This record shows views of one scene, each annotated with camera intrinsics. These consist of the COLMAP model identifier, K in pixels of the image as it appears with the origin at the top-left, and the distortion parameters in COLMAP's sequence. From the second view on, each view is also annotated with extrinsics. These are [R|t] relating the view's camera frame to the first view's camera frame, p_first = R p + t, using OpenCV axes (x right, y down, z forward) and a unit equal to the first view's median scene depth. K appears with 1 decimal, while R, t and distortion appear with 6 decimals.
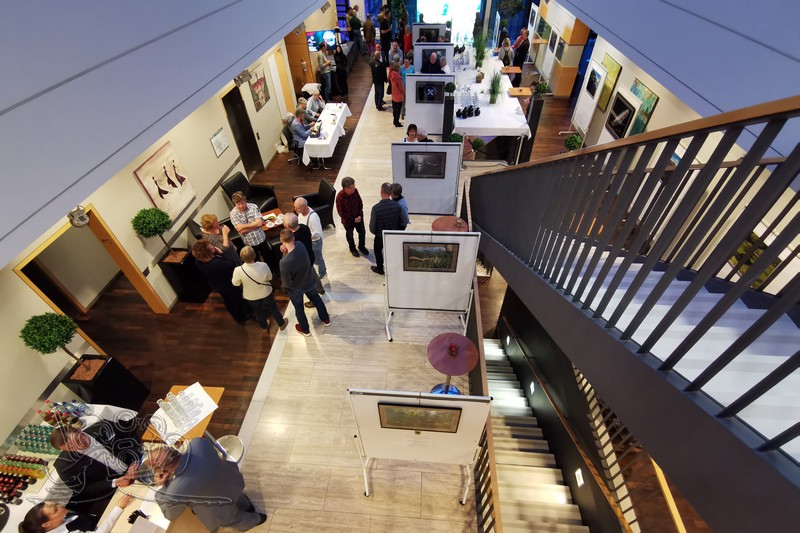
lens RADIAL K [[371.5, 0, 397.8], [0, 371.5, 287.0], [0, 0, 1]] dist [0.005843, 0.000738]
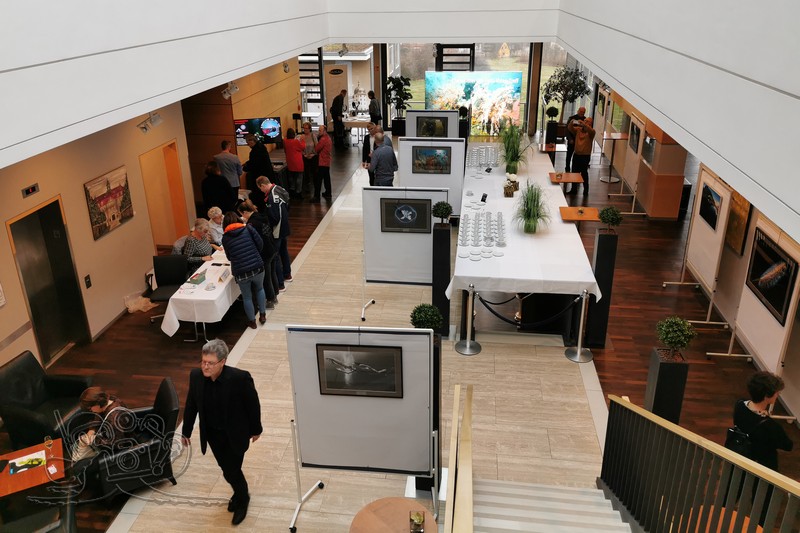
lens RADIAL K [[621.9, 0, 389.3], [0, 621.9, 233.4], [0, 0, 1]] dist [0.025756, 0.000403]
pose [[0.998015, 0.025658, -0.057514, 0.147774], [-0.046384, 0.917206, -0.395704, -0.171943], [0.042600, 0.397586, 0.916575, 0.206327]]
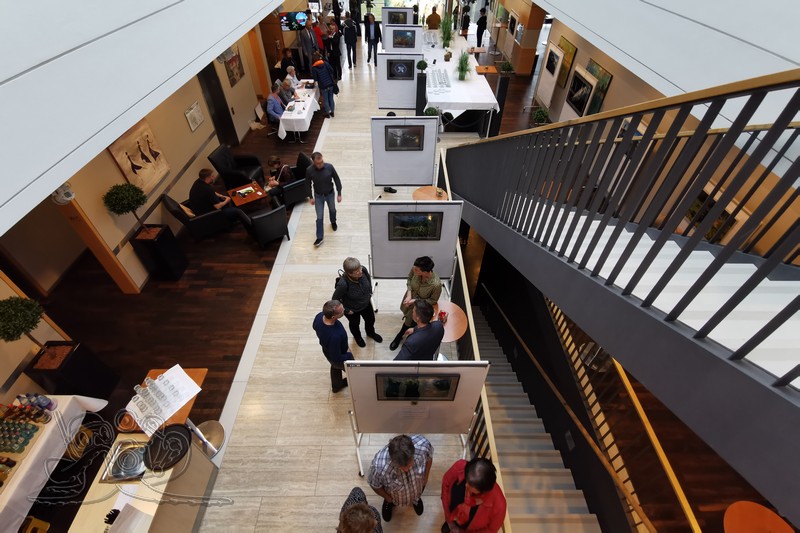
lens RADIAL K [[371.5, 0, 397.4], [0, 371.5, 233.0], [0, 0, 1]] dist [0.005843, 0.000738]
pose [[0.996524, -0.028441, 0.078299, -0.031653], [0.033736, 0.997172, -0.067153, 0.003613], [-0.076168, 0.069561, 0.994666, -0.004766]]
